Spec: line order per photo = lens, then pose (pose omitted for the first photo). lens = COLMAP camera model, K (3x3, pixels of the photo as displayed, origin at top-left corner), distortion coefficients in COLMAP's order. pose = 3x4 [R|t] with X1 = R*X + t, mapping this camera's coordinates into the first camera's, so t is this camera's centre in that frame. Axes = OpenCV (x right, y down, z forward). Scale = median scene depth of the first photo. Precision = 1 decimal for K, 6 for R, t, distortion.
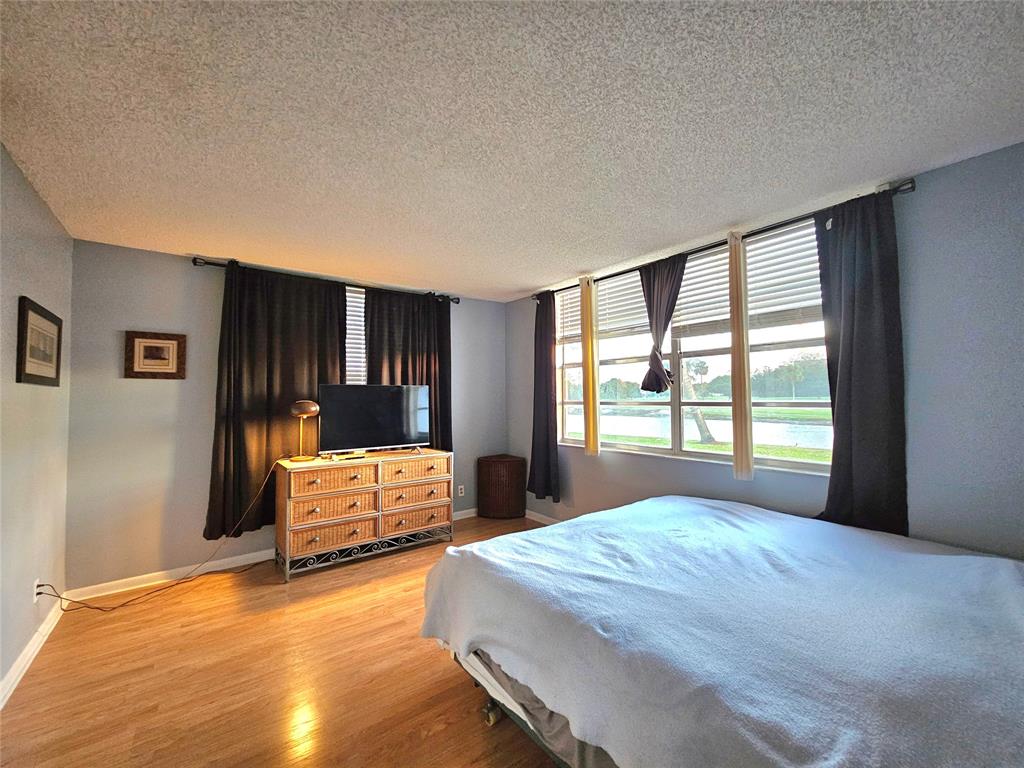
lens RADIAL K [[419.3, 0, 512.0], [0, 419.3, 384.0], [0, 0, 1]] dist [-0.001426, -0.000007]
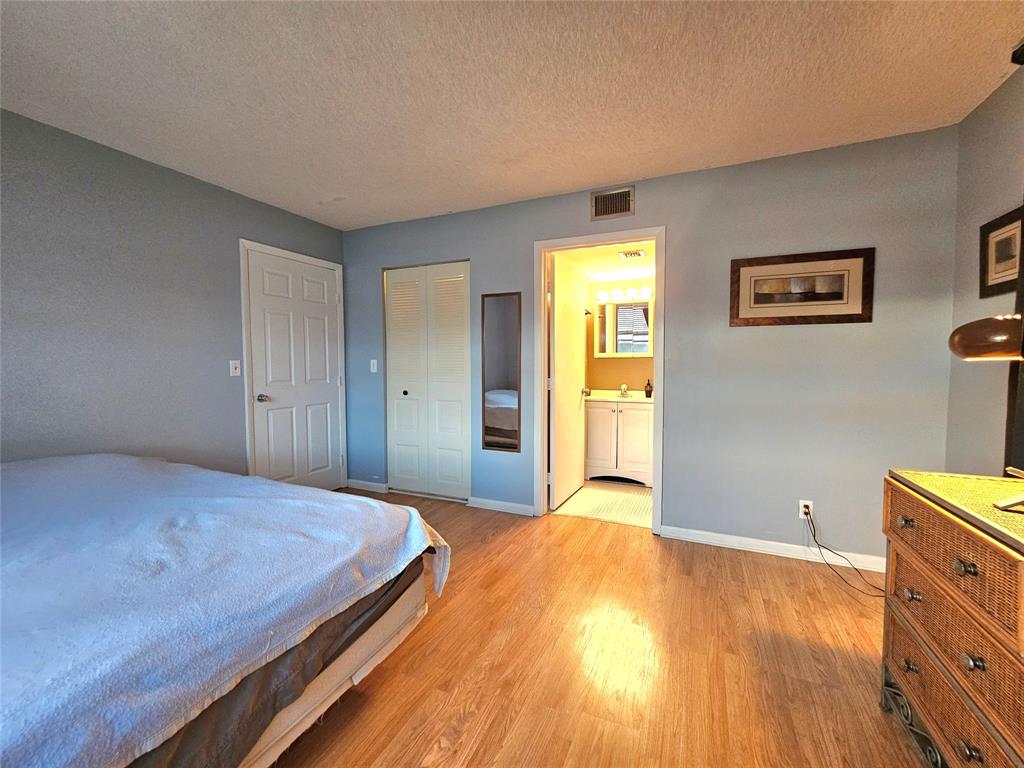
lens RADIAL K [[419.3, 0, 512.0], [0, 419.3, 384.0], [0, 0, 1]] dist [-0.001426, -0.000007]
pose [[-0.878761, 0.031104, -0.476247, 0.054262], [0.022220, 0.999458, 0.024275, 0.104975], [0.476744, 0.010750, -0.878977, 1.442361]]
